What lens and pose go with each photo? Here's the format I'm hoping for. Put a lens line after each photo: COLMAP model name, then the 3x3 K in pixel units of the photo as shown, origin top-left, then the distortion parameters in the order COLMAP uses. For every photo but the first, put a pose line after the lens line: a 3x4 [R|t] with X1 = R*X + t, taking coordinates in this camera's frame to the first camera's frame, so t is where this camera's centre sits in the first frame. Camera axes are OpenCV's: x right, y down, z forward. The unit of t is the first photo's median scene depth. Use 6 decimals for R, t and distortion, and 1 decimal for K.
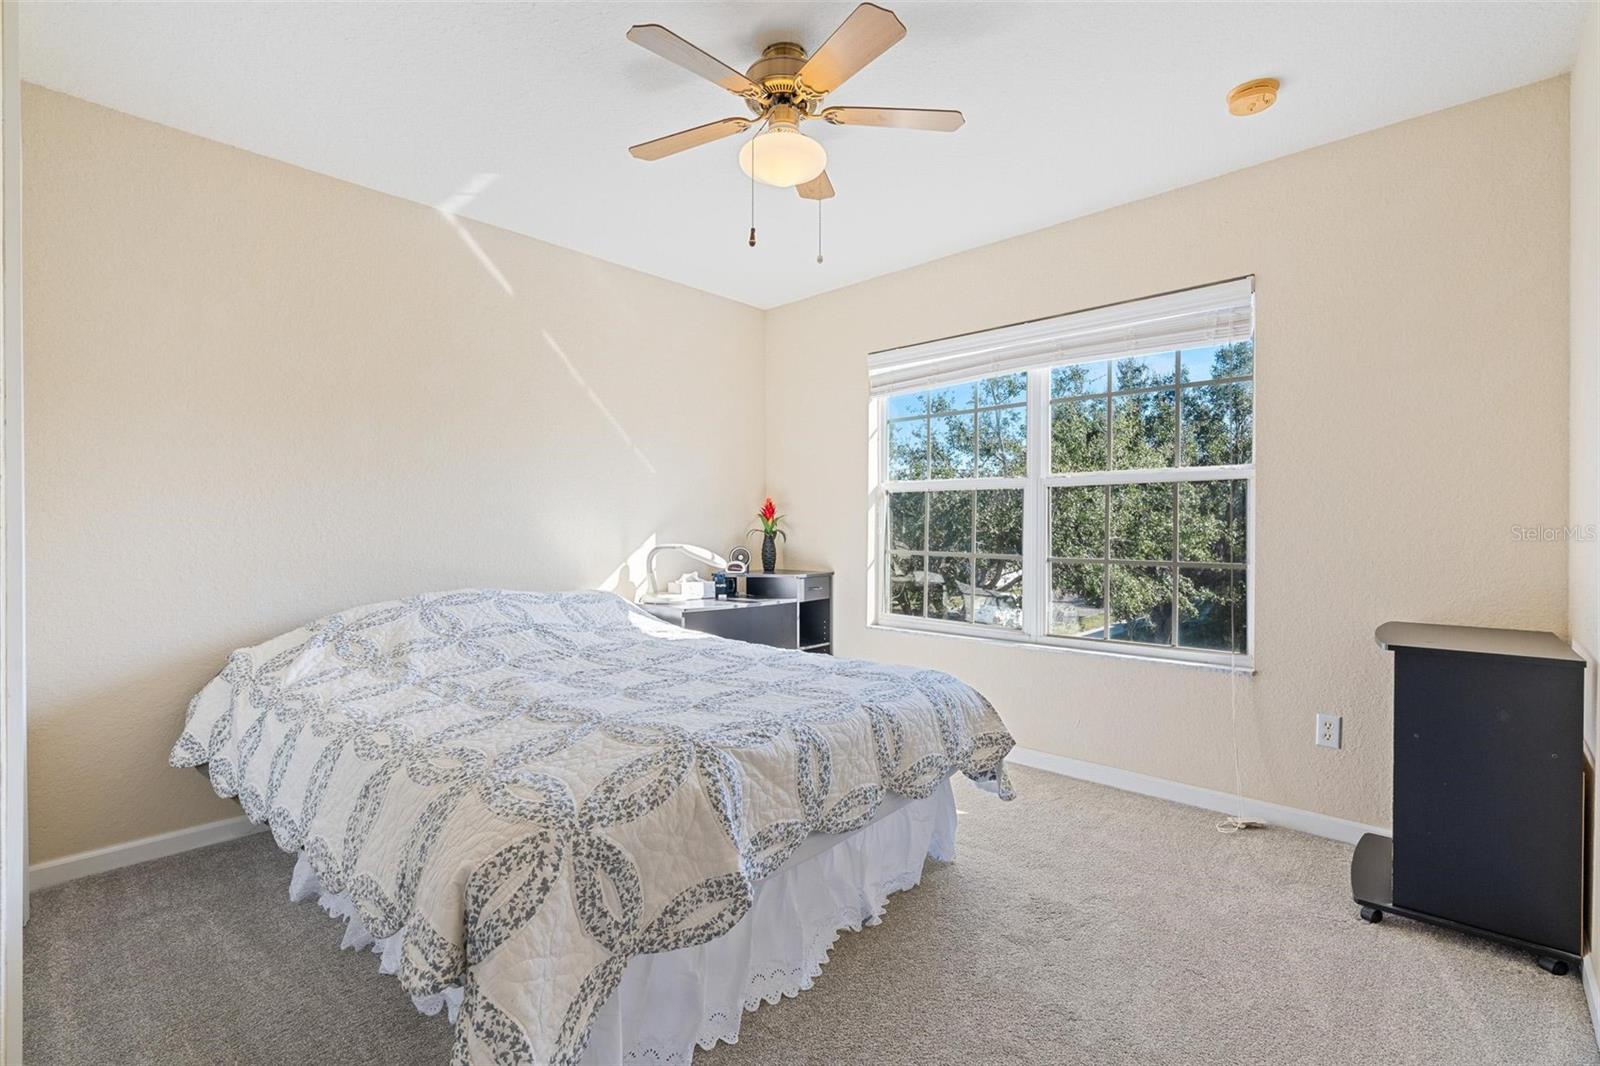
lens RADIAL K [[717.7, 0, 796.6], [0, 717.7, 539.3], [0, 0, 1]] dist [-0.010861, 0.004304]
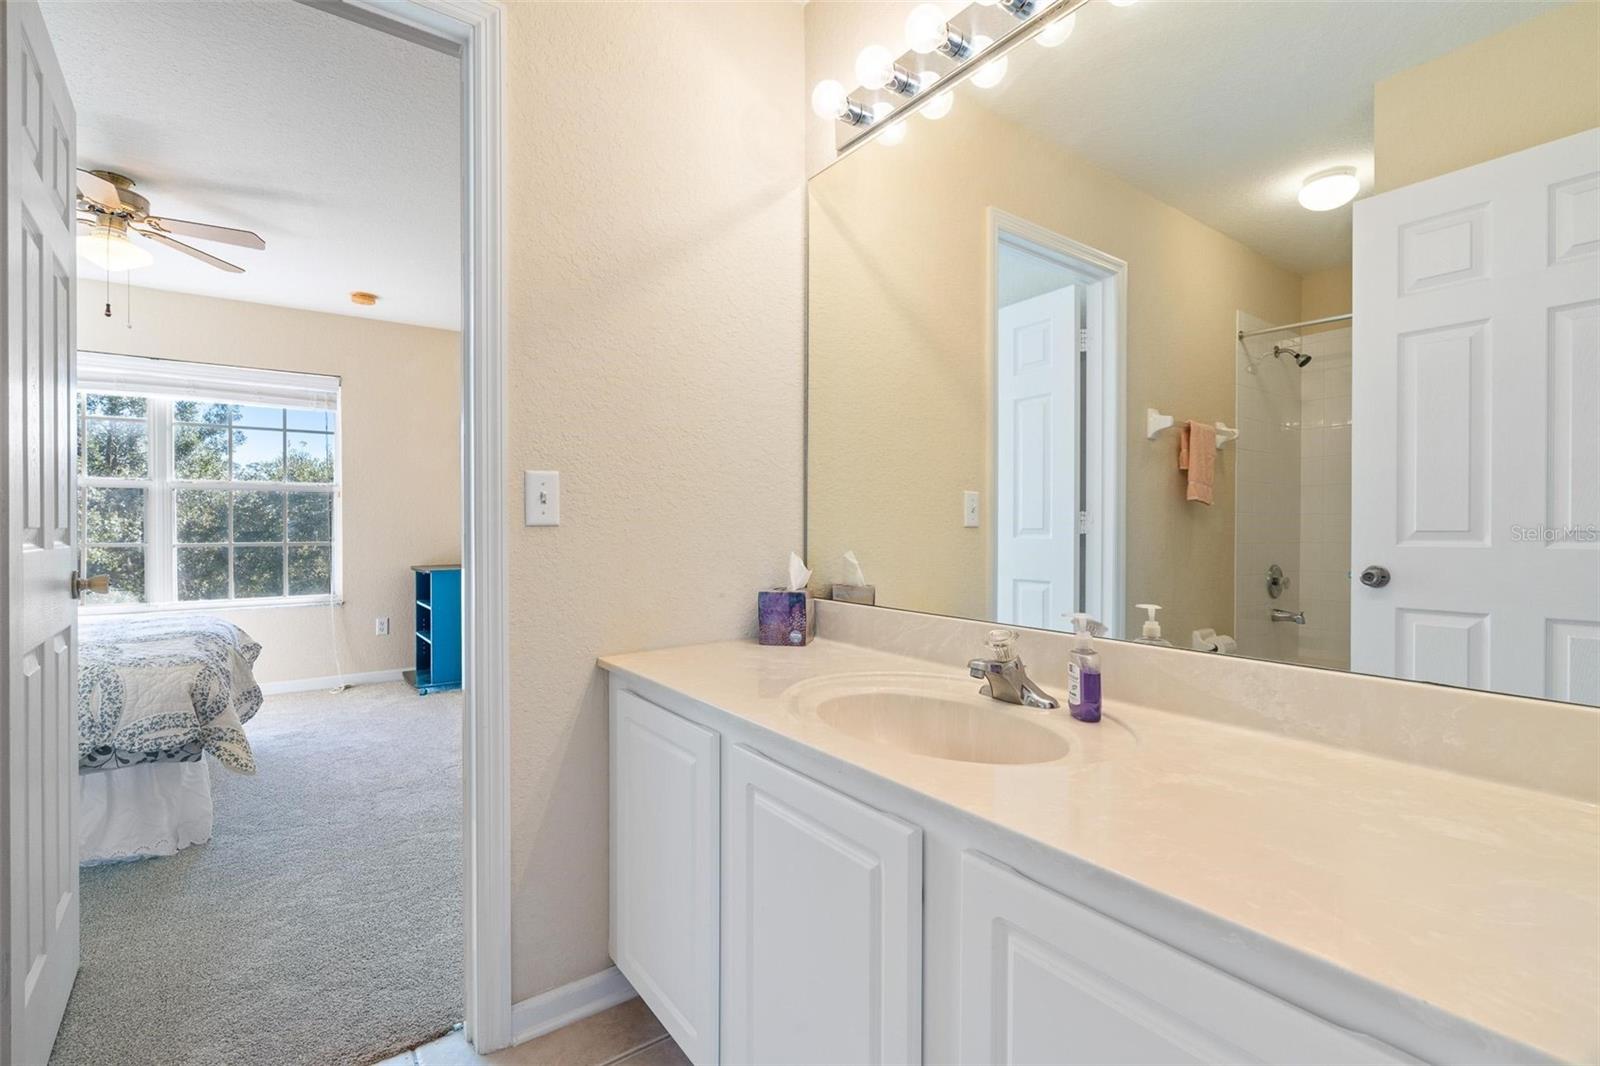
lens RADIAL K [[717.7, 0, 806.2], [0, 717.7, 525.2], [0, 0, 1]] dist [-0.010861, 0.004304]
pose [[0.180400, 0.002873, 0.983589, -0.947827], [0.017893, 0.999821, -0.006202, 0.028403], [-0.983431, 0.018718, 0.180316, -0.476079]]
